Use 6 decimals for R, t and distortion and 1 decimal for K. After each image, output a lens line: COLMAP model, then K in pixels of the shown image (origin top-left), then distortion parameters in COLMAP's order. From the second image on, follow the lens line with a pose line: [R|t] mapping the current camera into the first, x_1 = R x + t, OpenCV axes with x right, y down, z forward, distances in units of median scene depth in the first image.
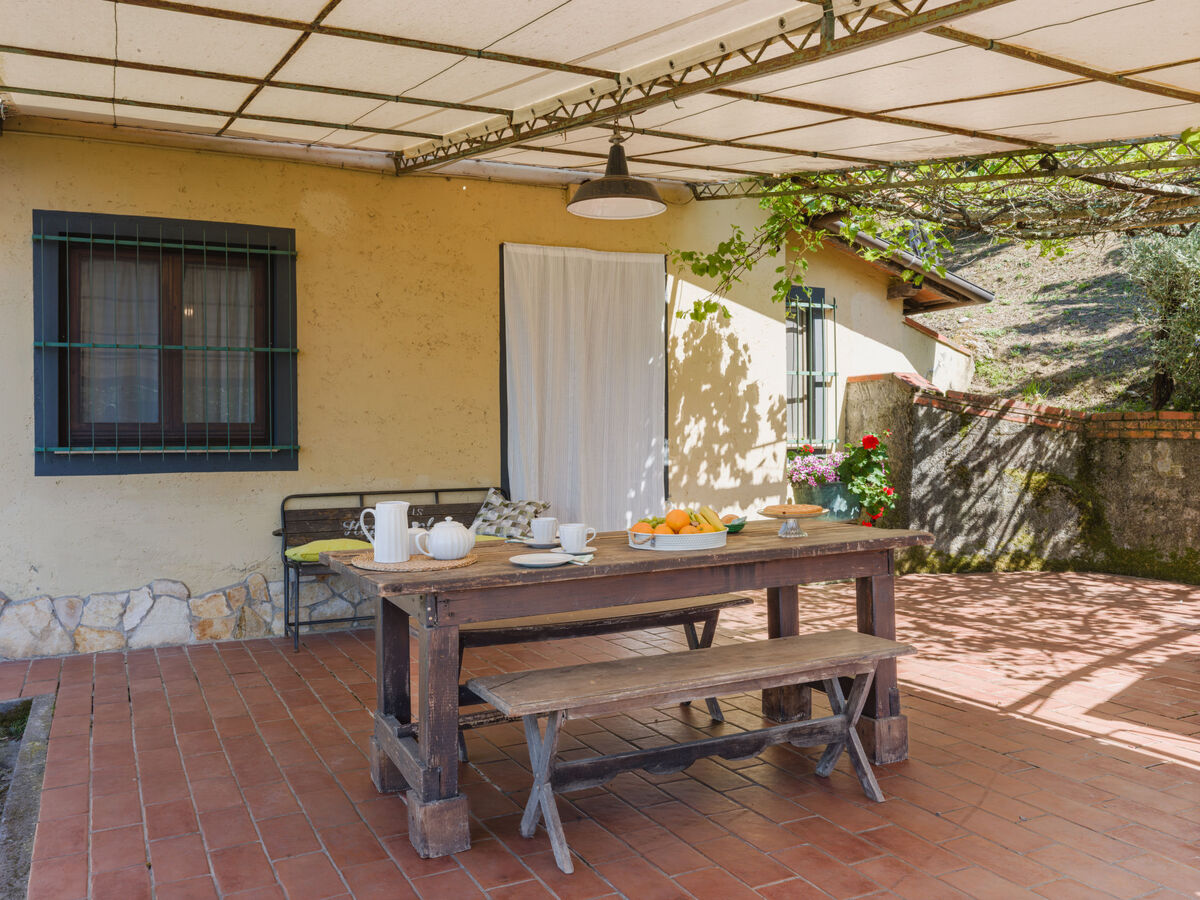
lens RADIAL K [[982.8, 0, 595.4], [0, 982.8, 448.5], [0, 0, 1]] dist [0.017323, -0.040869]
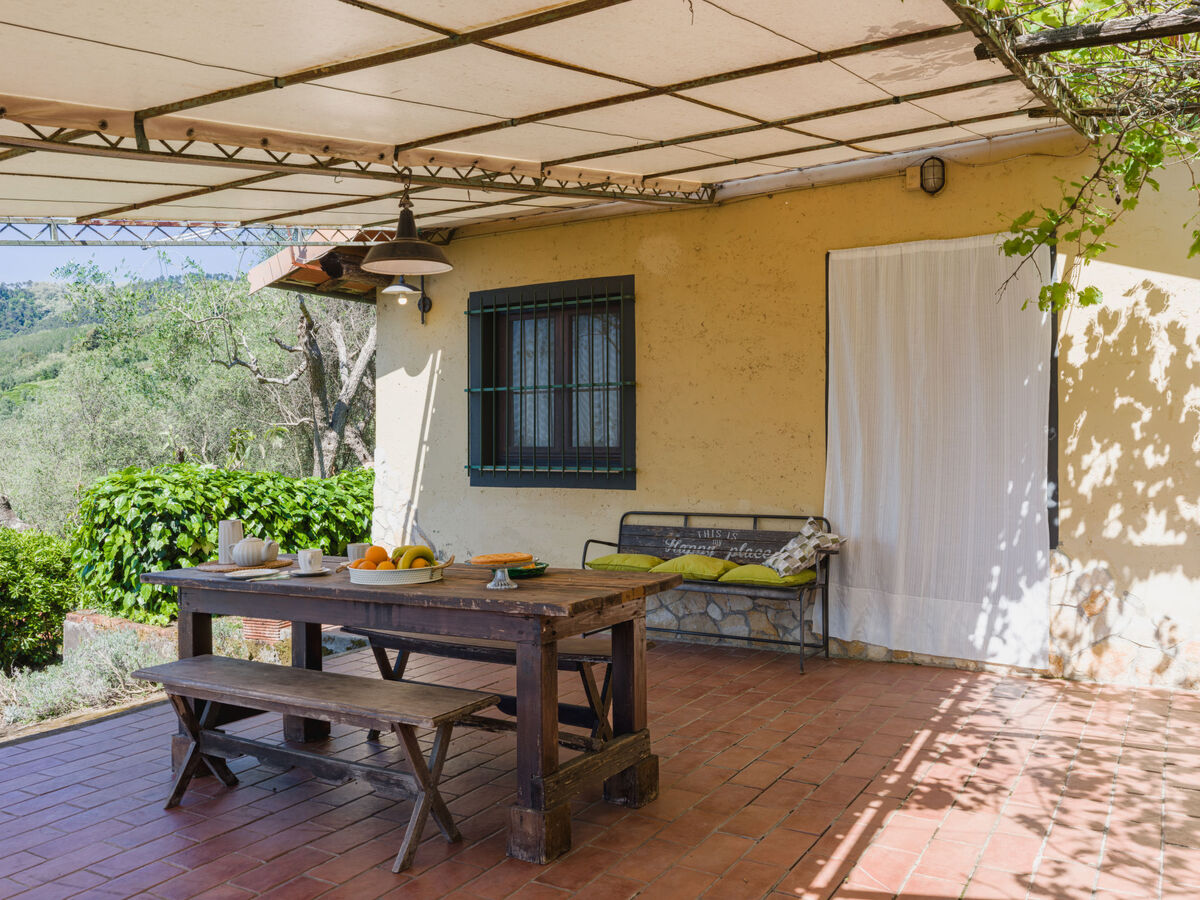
lens RADIAL K [[982.8, 0, 592.0], [0, 982.8, 453.1], [0, 0, 1]] dist [0.017323, -0.040869]
pose [[0.536927, 0.017053, -0.843456, 0.572687], [-0.021435, 0.999749, 0.006568, -0.023599], [0.843356, 0.014553, 0.537158, 0.332015]]
